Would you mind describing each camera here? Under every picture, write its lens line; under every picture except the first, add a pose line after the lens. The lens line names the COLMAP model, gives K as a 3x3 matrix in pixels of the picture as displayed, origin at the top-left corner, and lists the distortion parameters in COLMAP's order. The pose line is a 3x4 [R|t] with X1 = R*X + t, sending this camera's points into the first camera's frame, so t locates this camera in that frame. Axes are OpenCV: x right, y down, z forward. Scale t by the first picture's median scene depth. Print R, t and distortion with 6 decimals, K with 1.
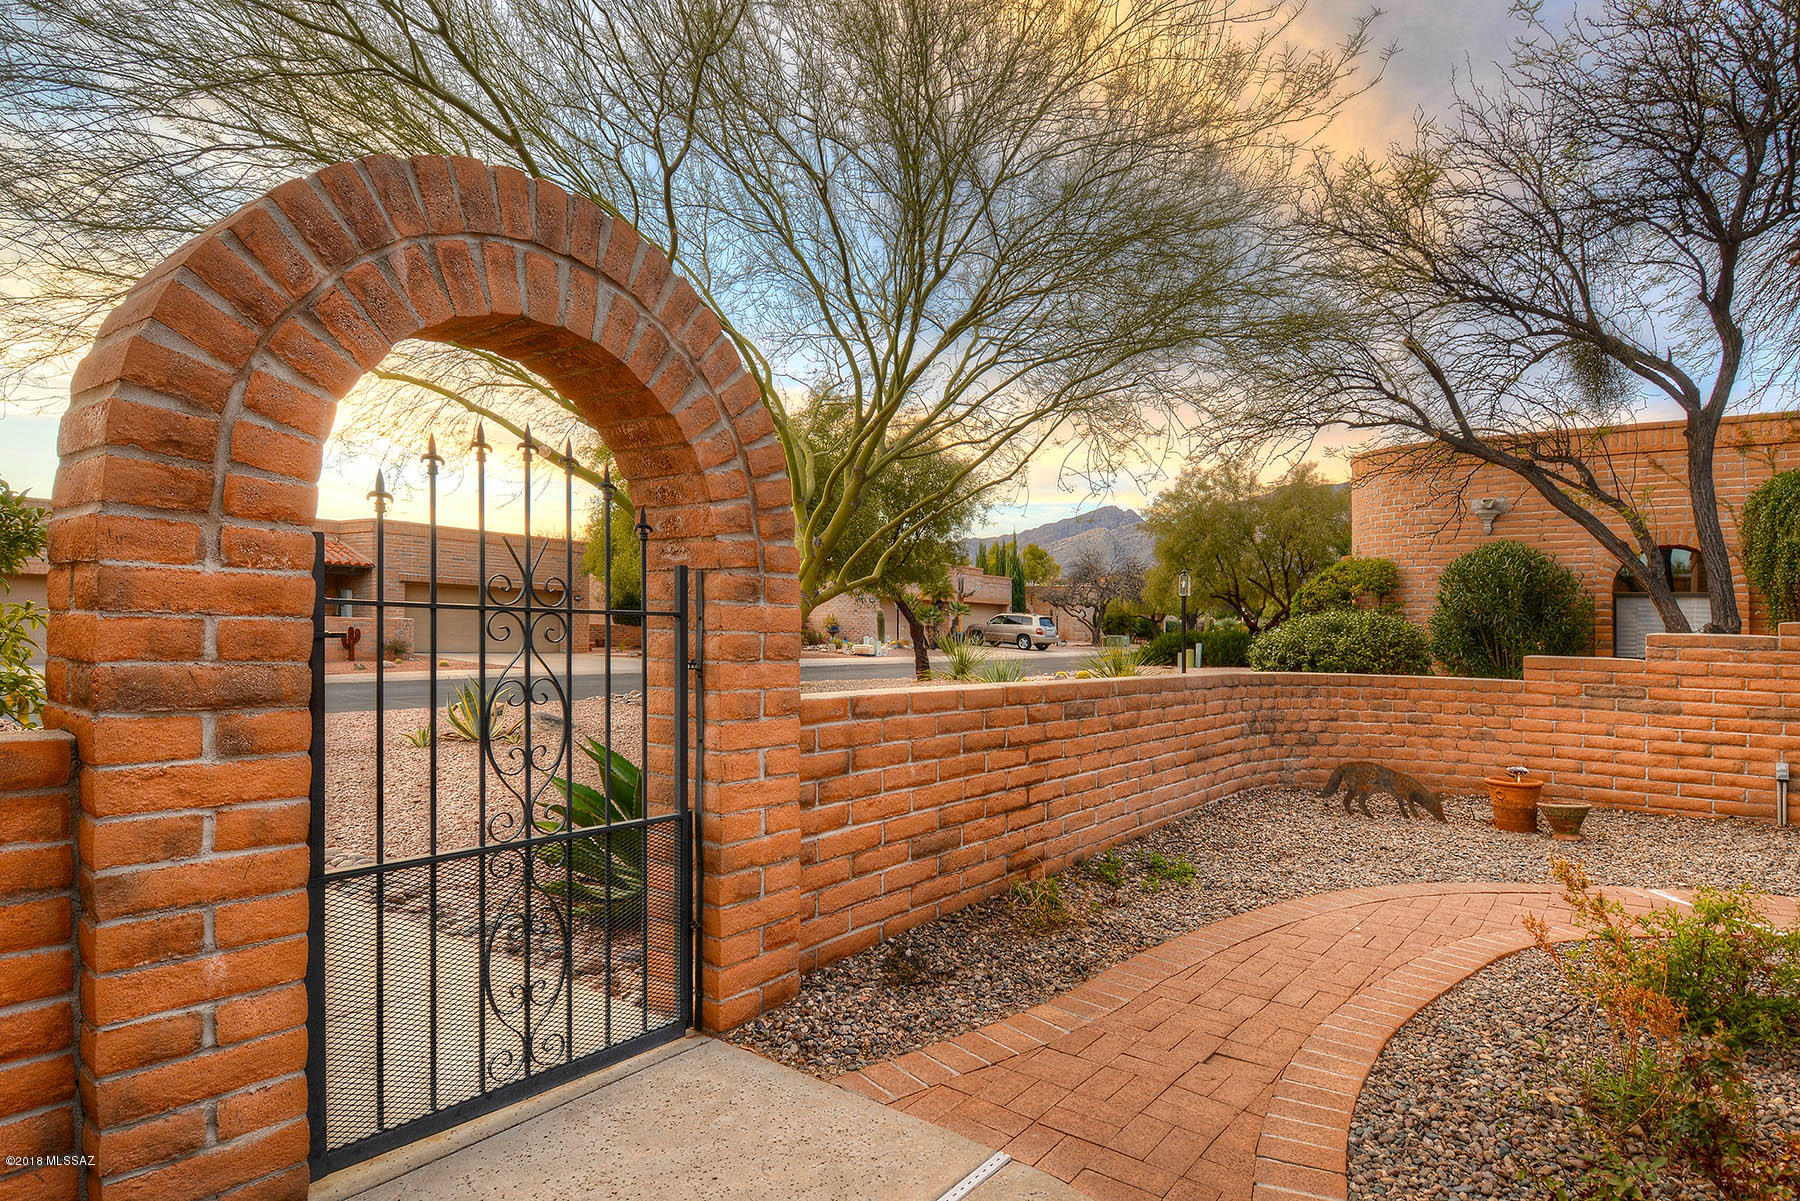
lens RADIAL K [[975.6, 0, 898.8], [0, 975.6, 647.7], [0, 0, 1]] dist [0.043050, 0.000029]
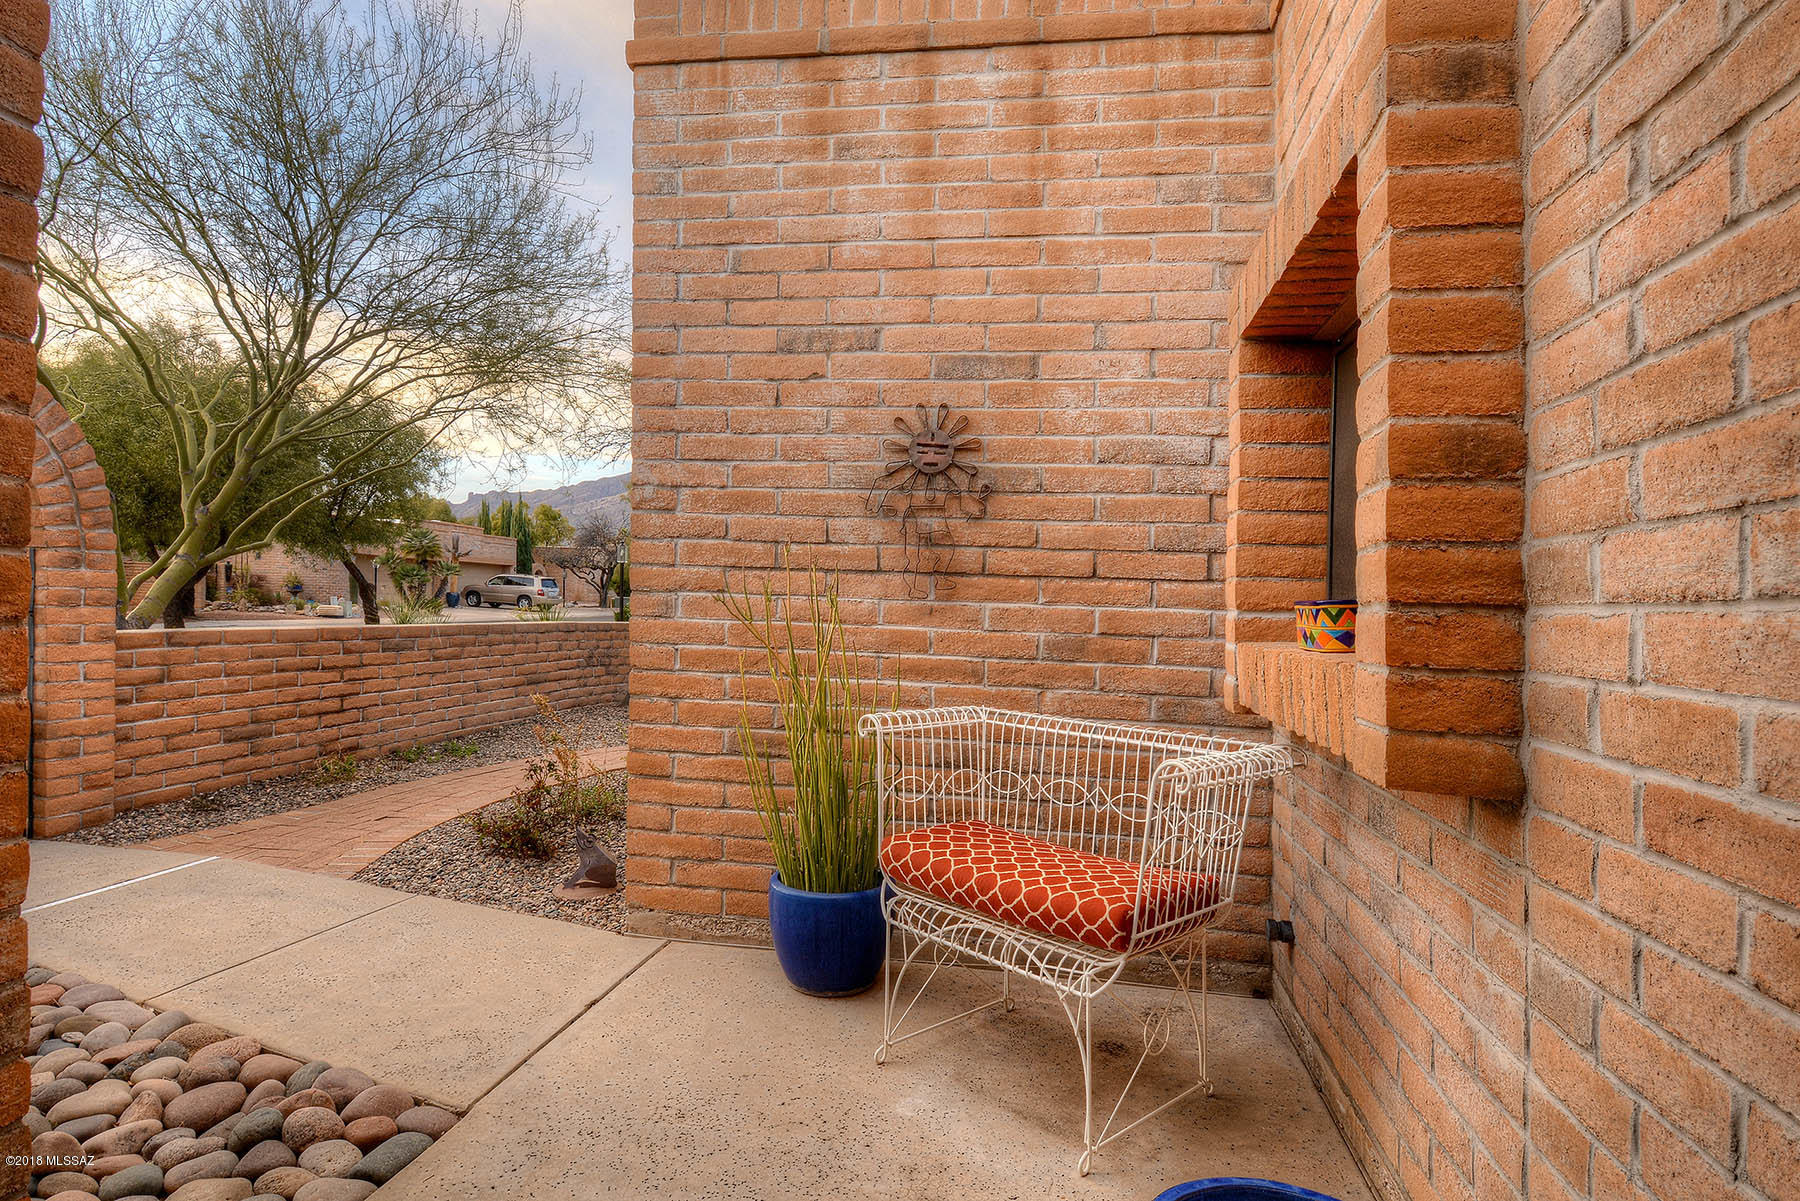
lens RADIAL K [[959.9, 0, 919.3], [0, 959.9, 598.1], [0, 0, 1]] dist [0.041537, -0.047929]
pose [[0.883386, 0.005019, 0.468619, 0.235863], [0.000791, 0.999925, -0.012201, 0.014922], [-0.468645, 0.011149, 0.883316, -0.729038]]
